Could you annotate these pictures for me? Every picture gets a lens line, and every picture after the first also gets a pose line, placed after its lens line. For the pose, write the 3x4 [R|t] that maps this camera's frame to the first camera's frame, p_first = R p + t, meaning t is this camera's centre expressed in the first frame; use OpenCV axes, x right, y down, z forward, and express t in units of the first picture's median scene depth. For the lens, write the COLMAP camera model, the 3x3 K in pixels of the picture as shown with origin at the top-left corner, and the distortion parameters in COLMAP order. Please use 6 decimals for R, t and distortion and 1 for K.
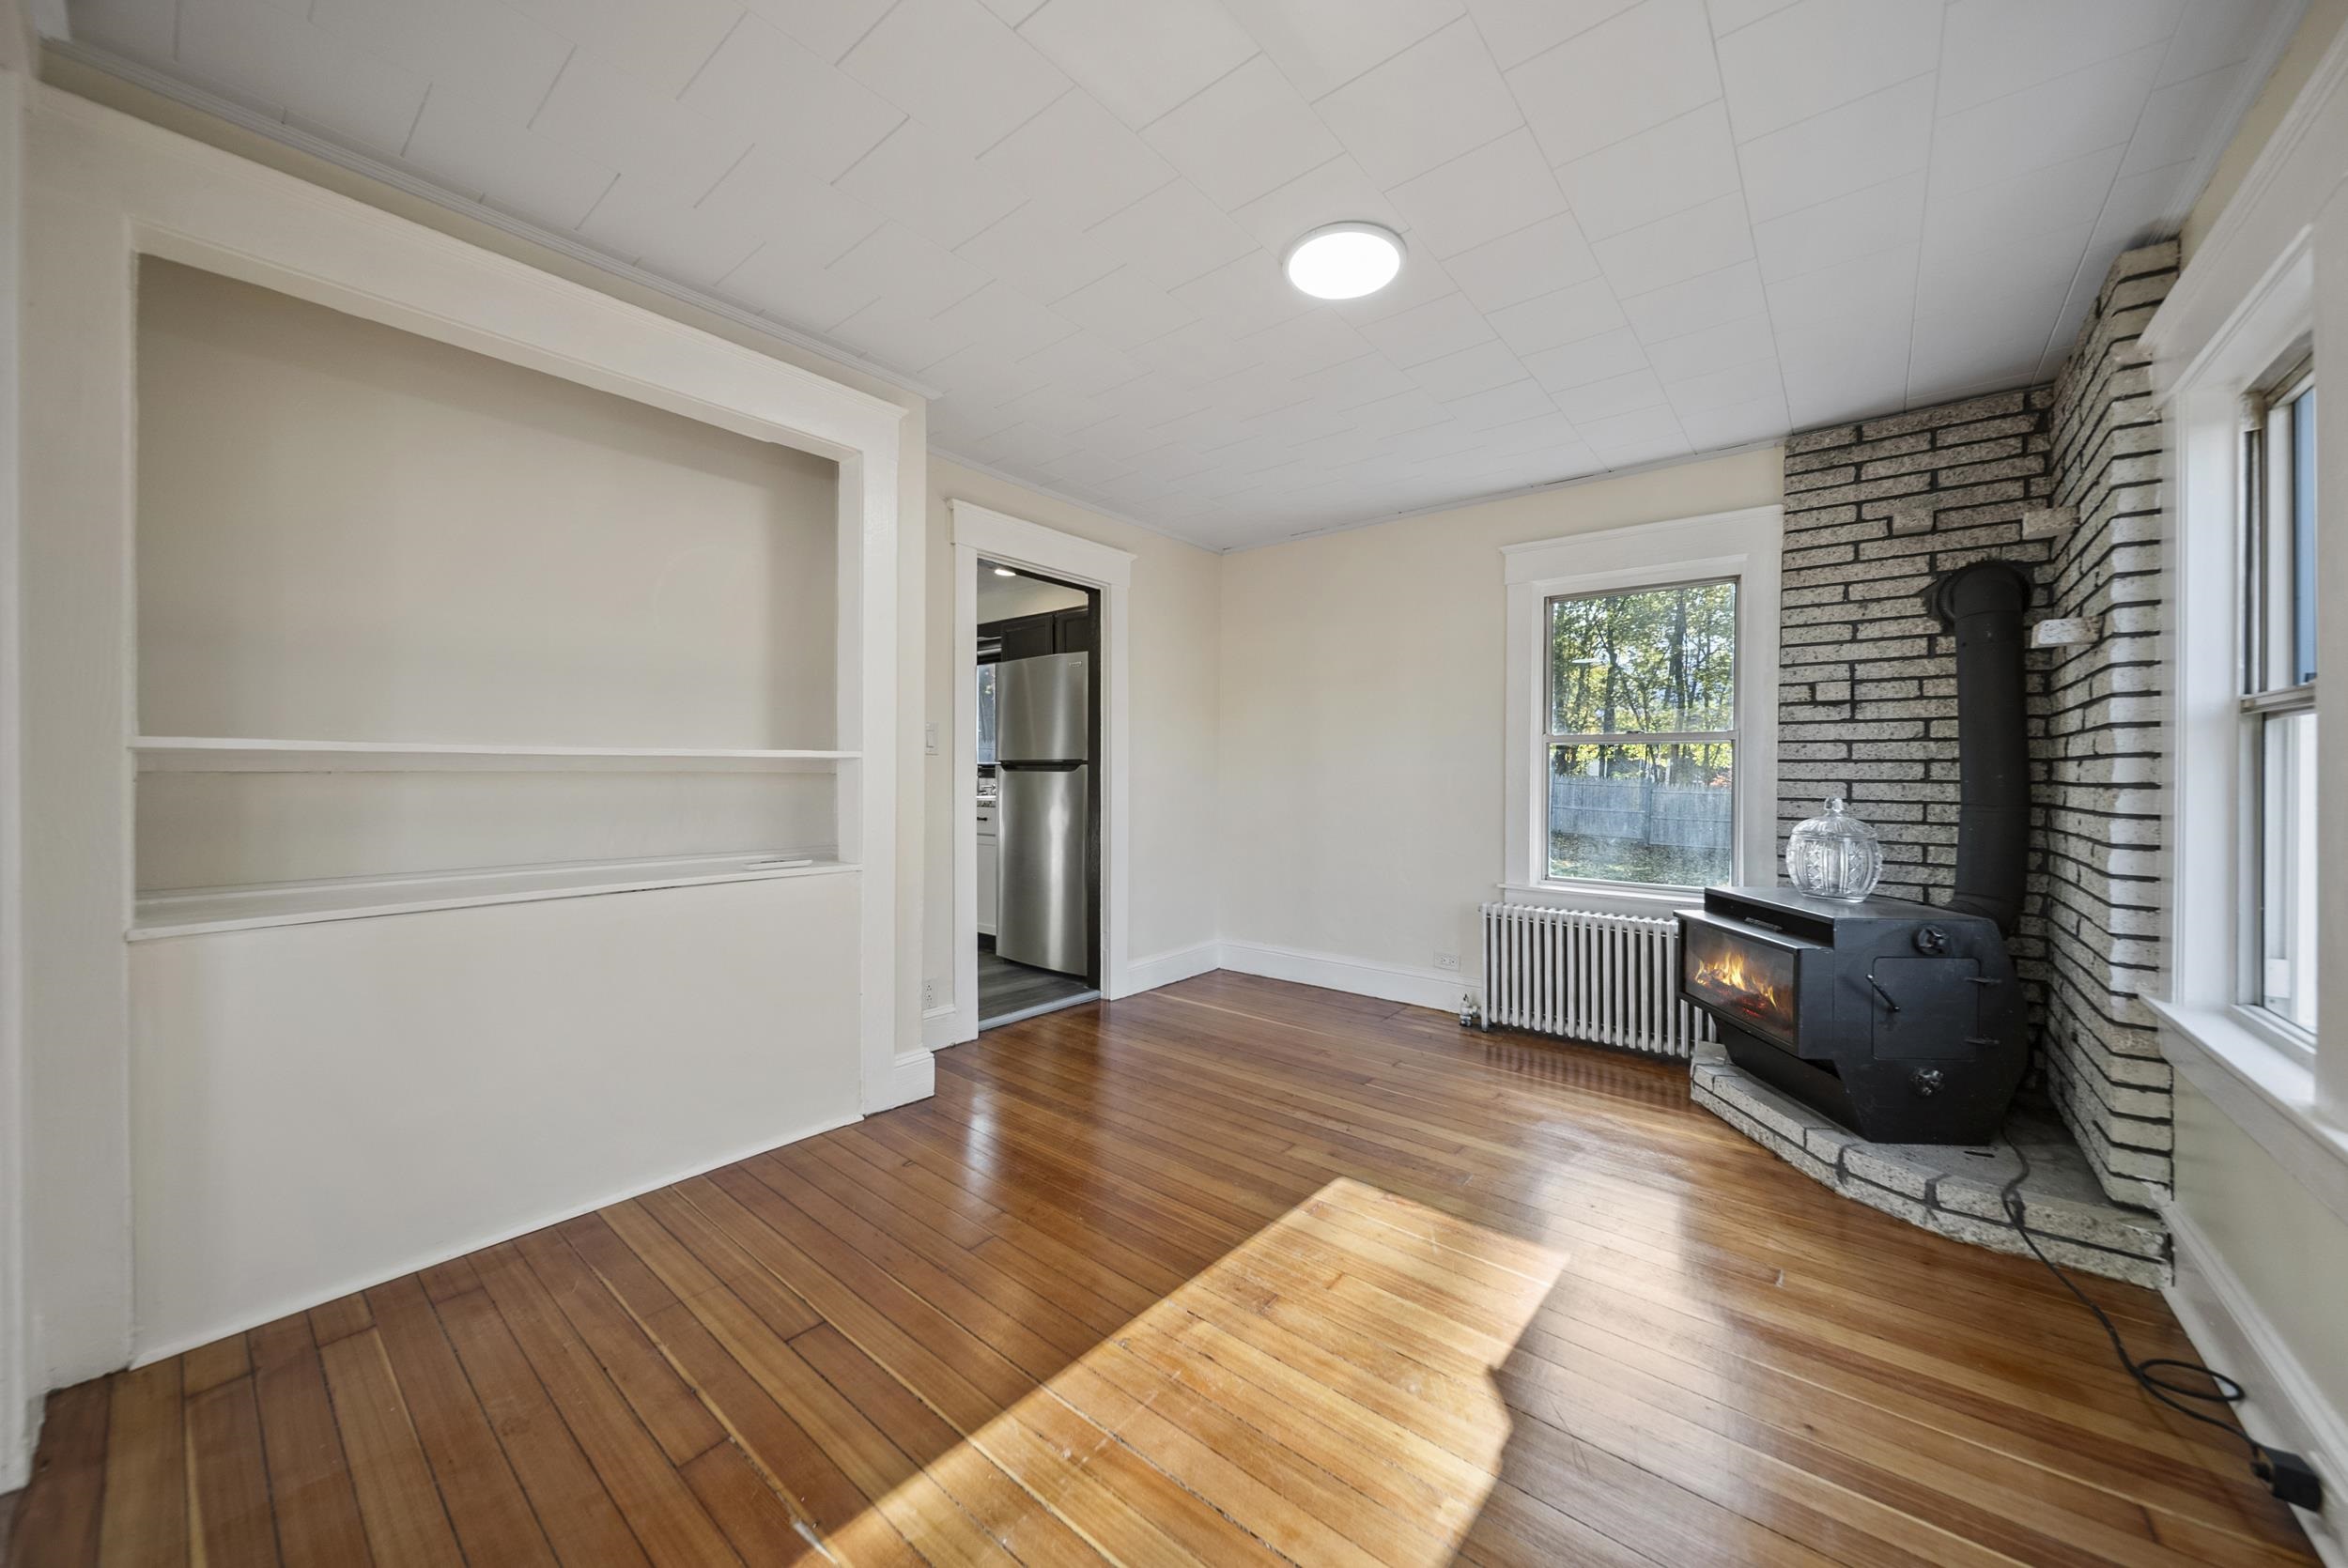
lens RADIAL K [[837.3, 0, 1177.0], [0, 837.3, 775.5], [0, 0, 1]] dist [-0.001171, -0.000476]
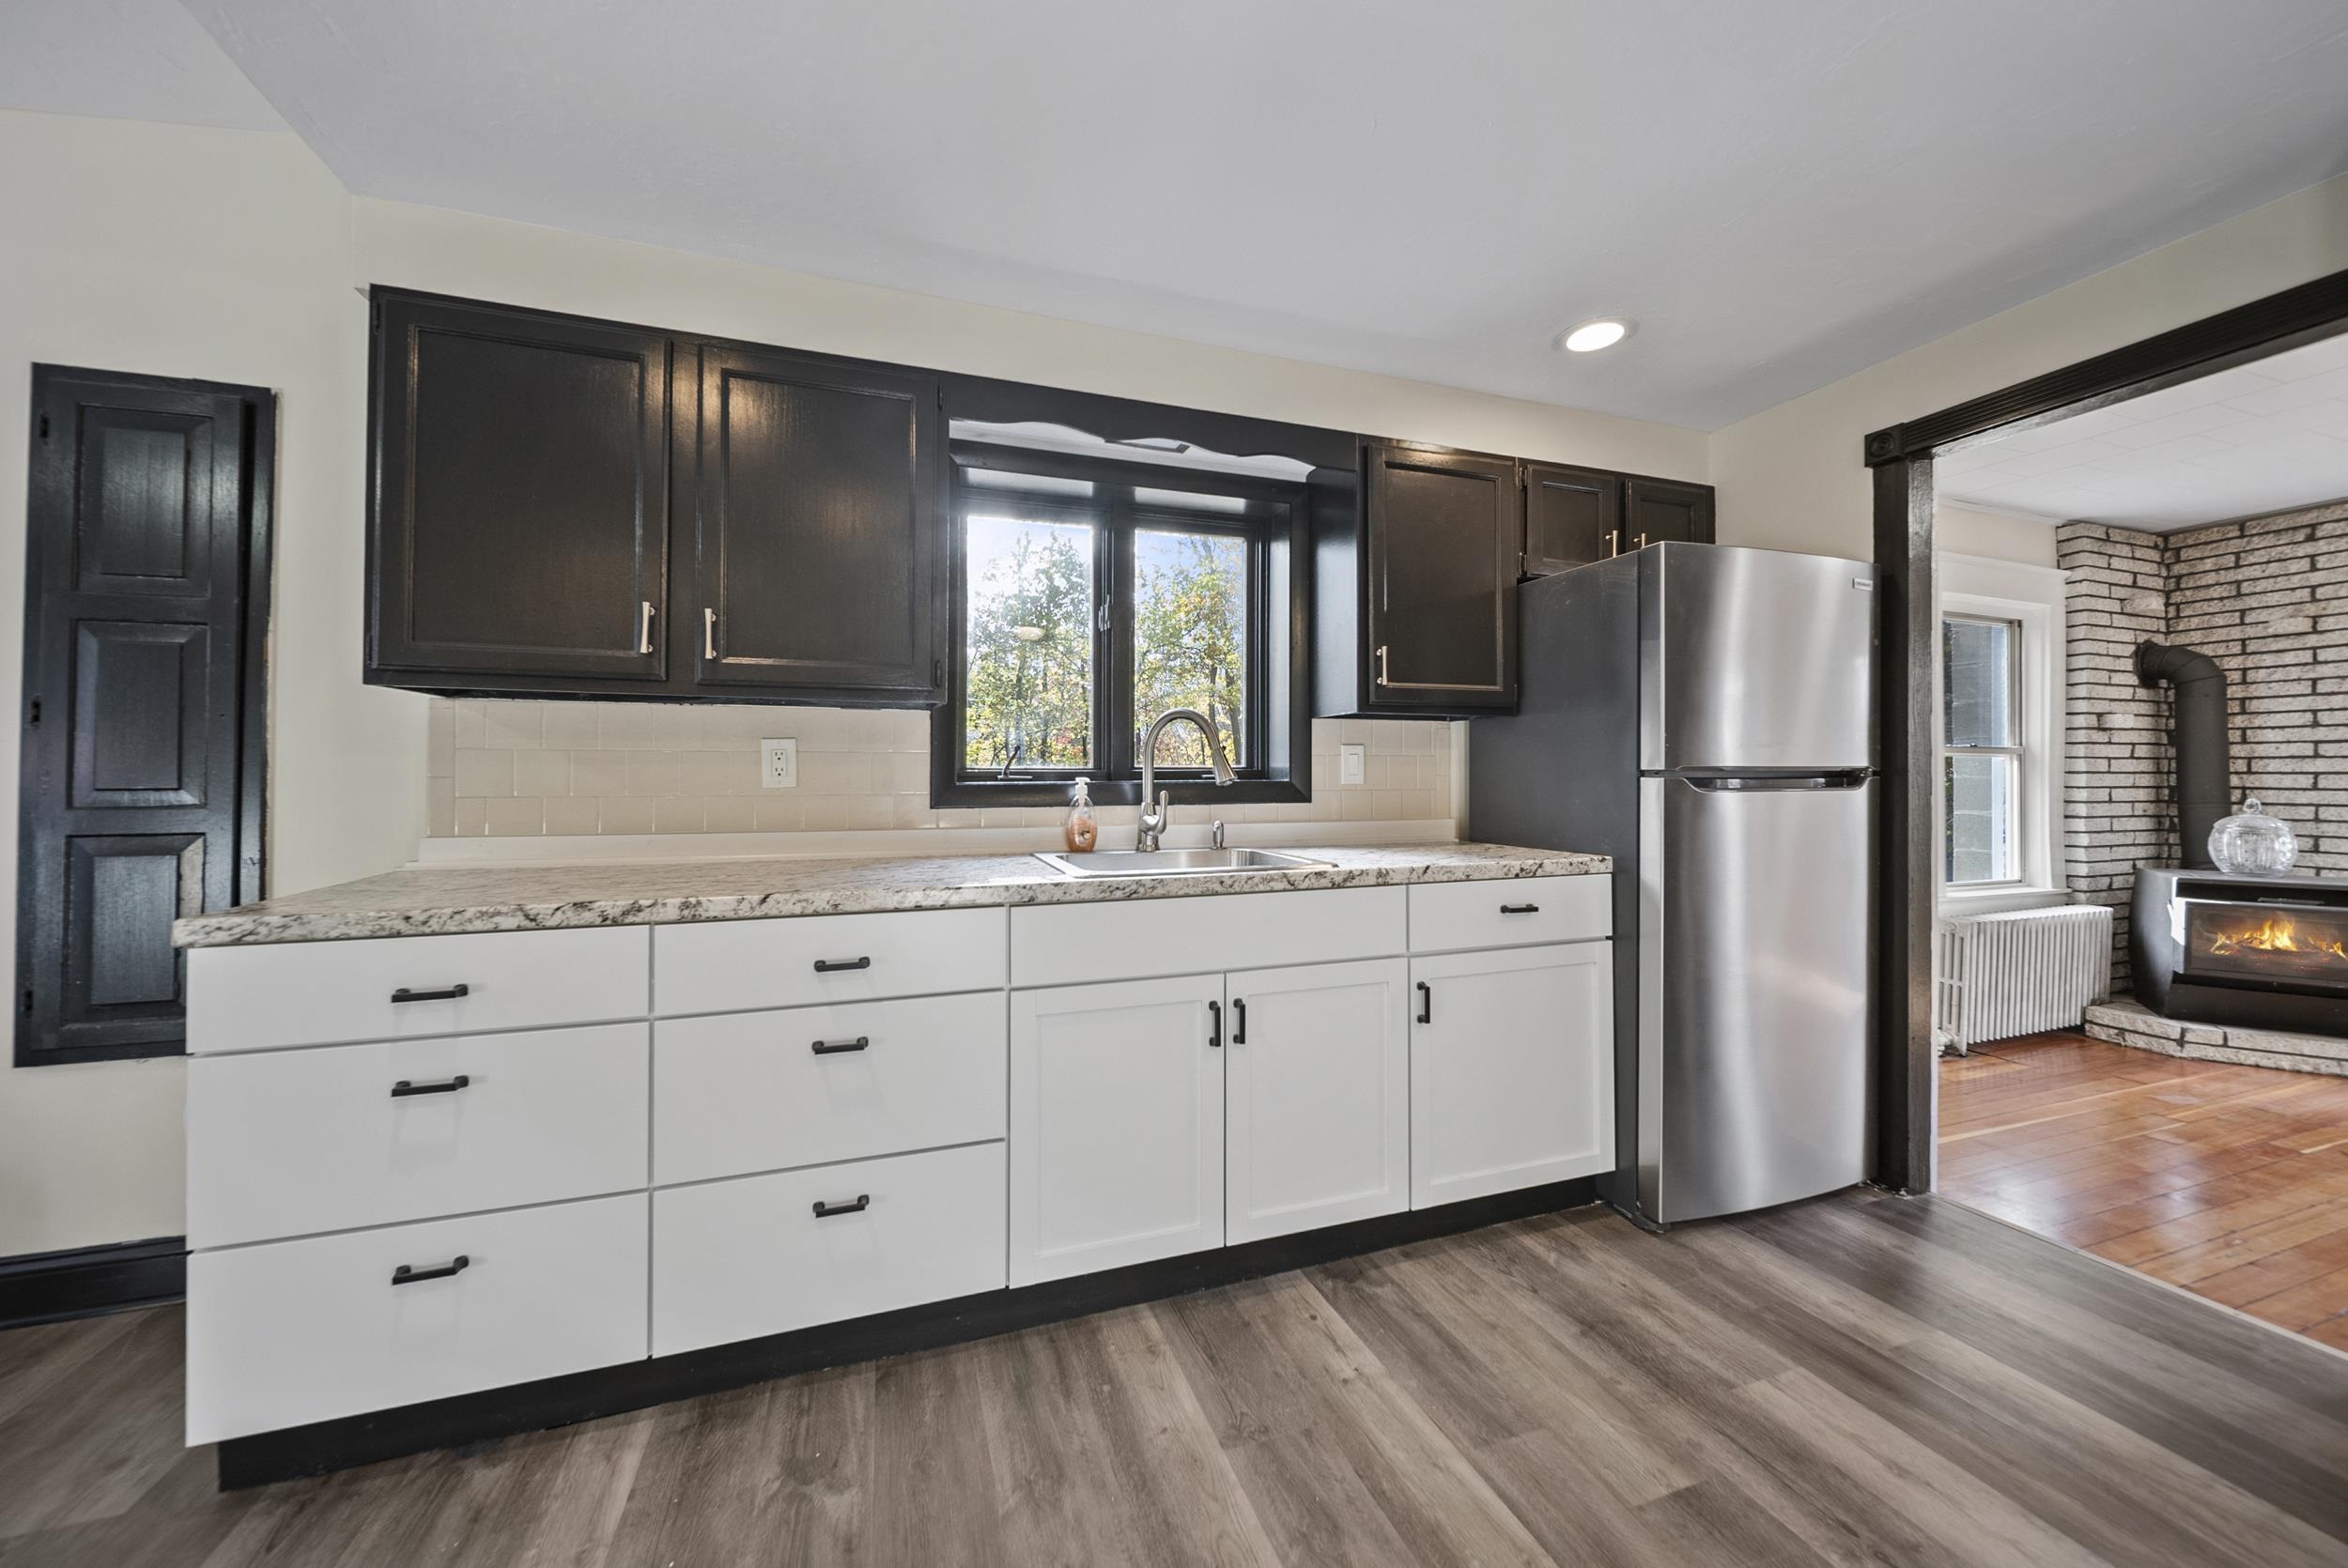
lens RADIAL K [[831.0, 0, 1169.3], [0, 831.0, 764.6], [0, 0, 1]] dist [-0.001803, -0.000570]
pose [[0.520039, 0.007308, 0.854111, -1.166728], [0.003550, 0.999936, -0.010717, -0.021946], [-0.854135, 0.008605, 0.519980, 1.649500]]
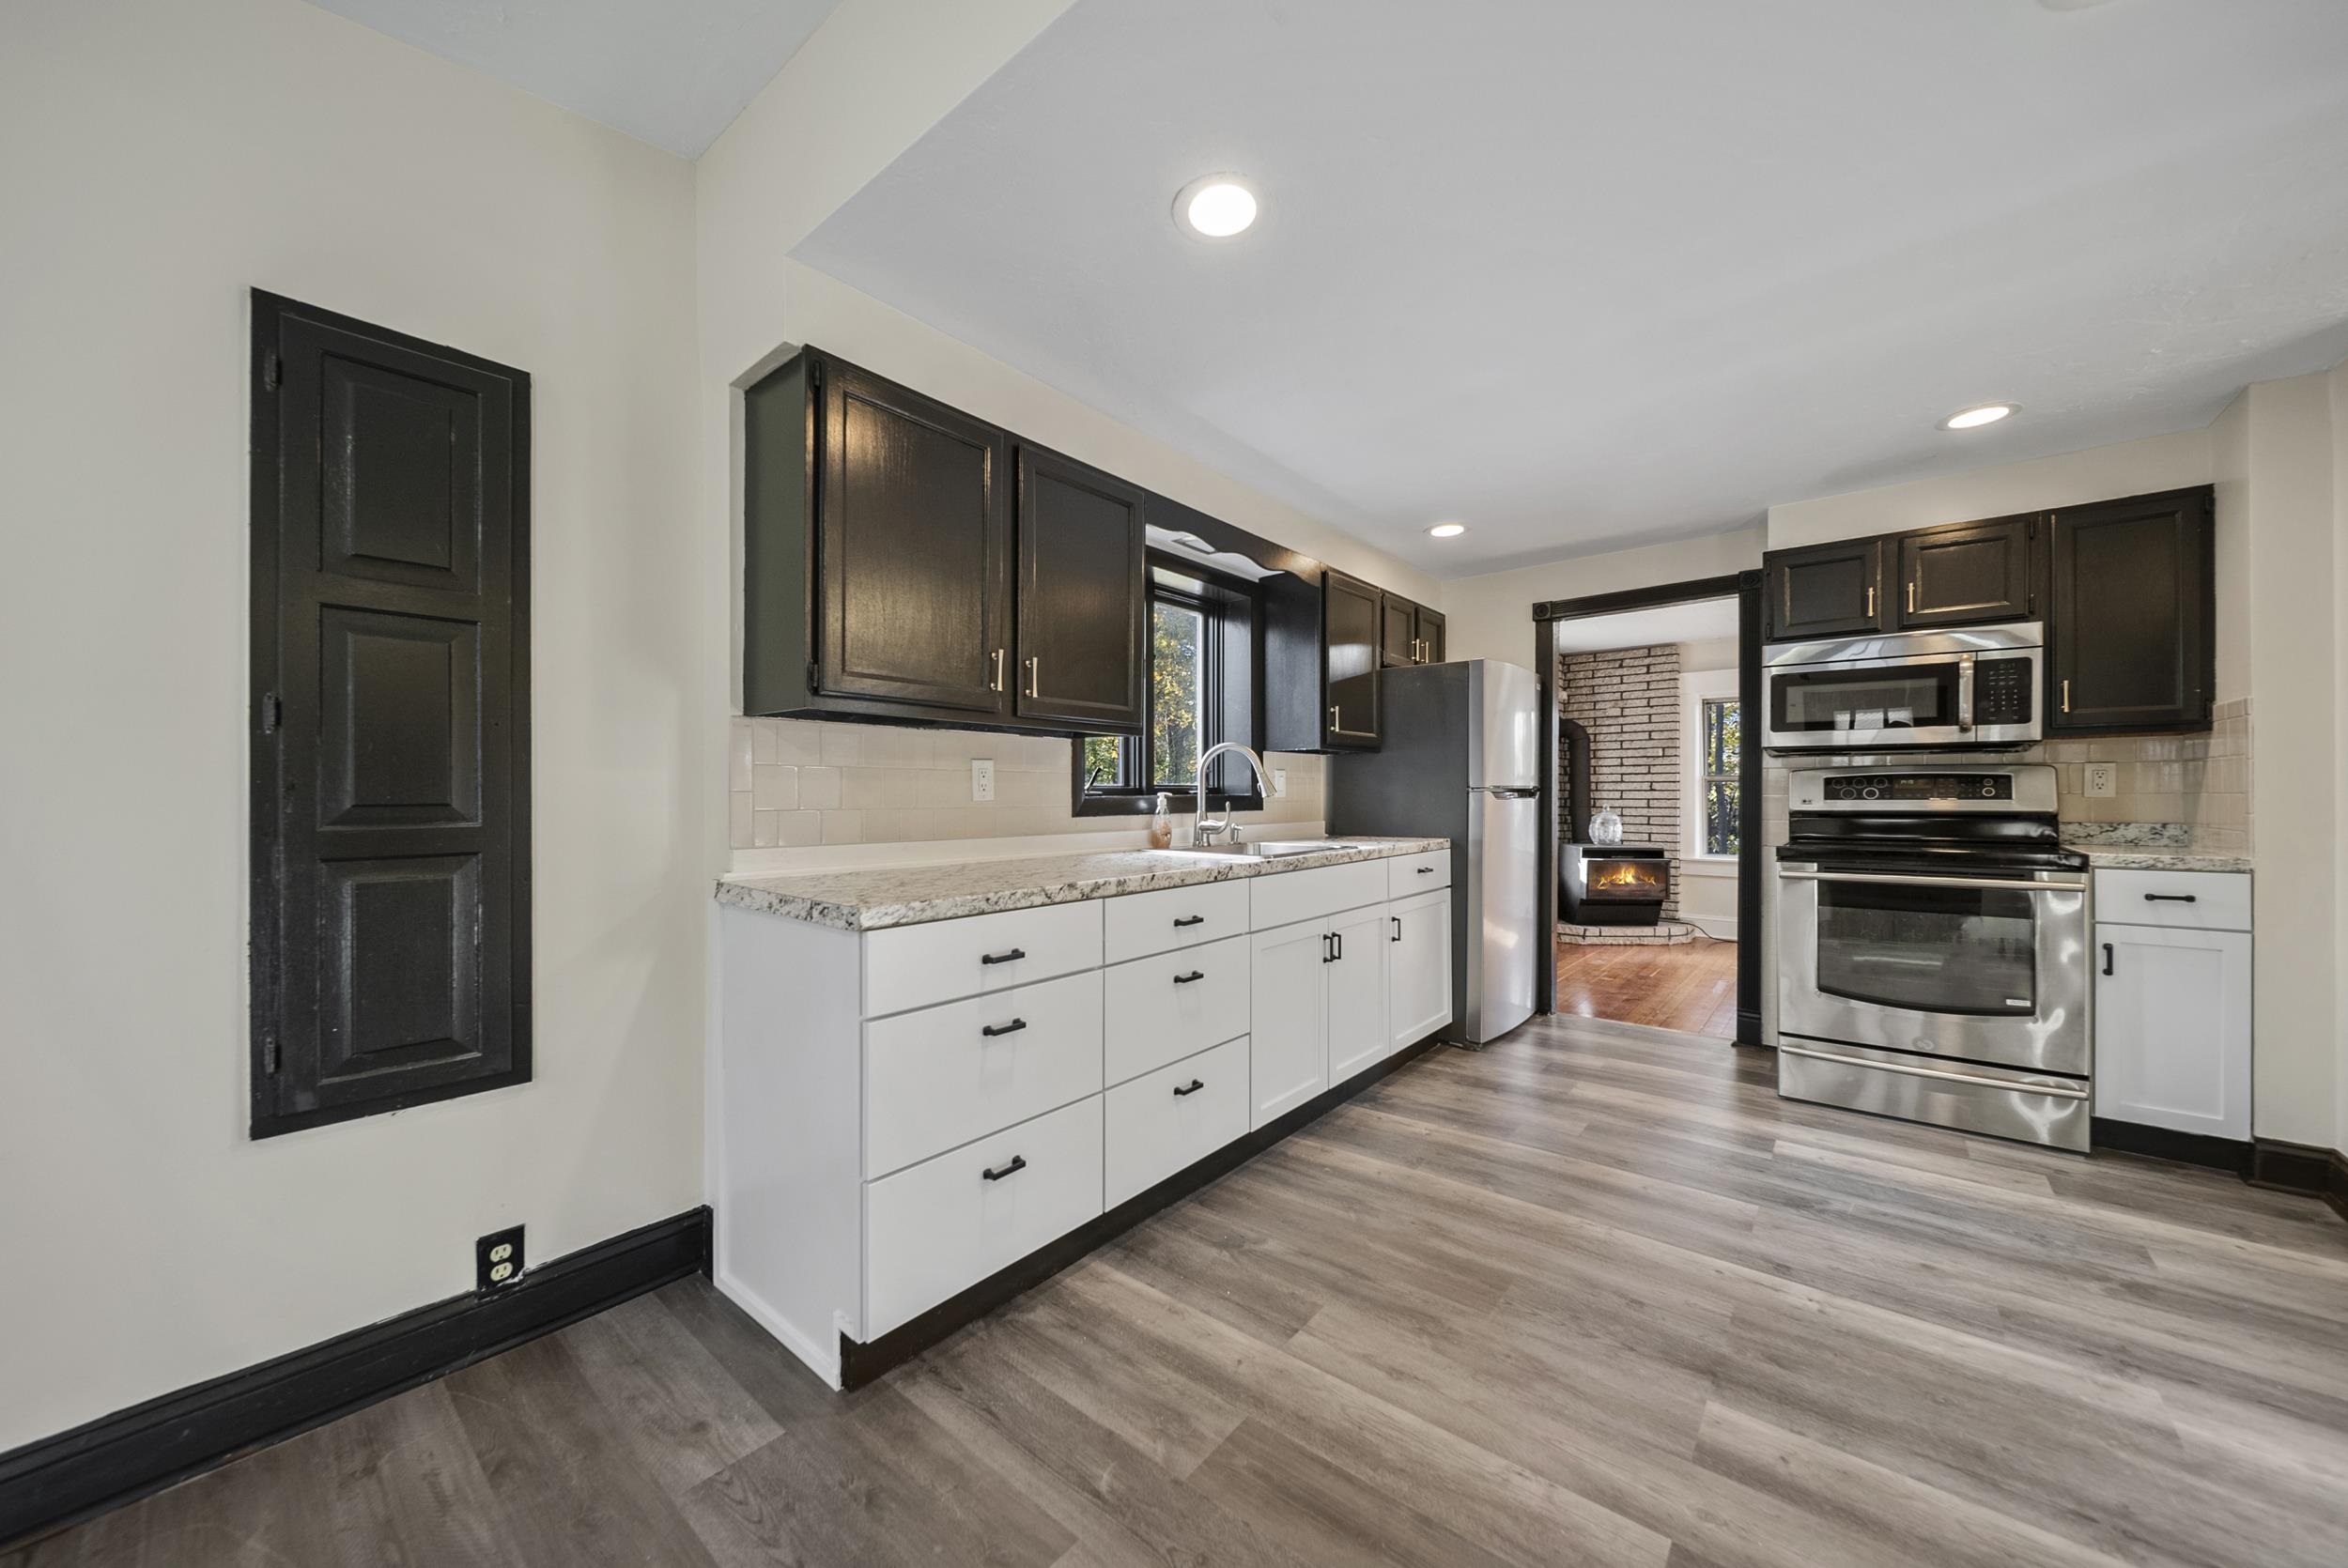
lens RADIAL K [[829.9, 0, 1169.3], [0, 829.9, 793.3], [0, 0, 1]] dist [-0.000206, -0.000095]
pose [[0.000696, -0.002901, 0.999996, -1.589652], [0.003701, 0.999989, 0.002898, -0.020211], [-0.999993, 0.003699, 0.000706, 2.127300]]
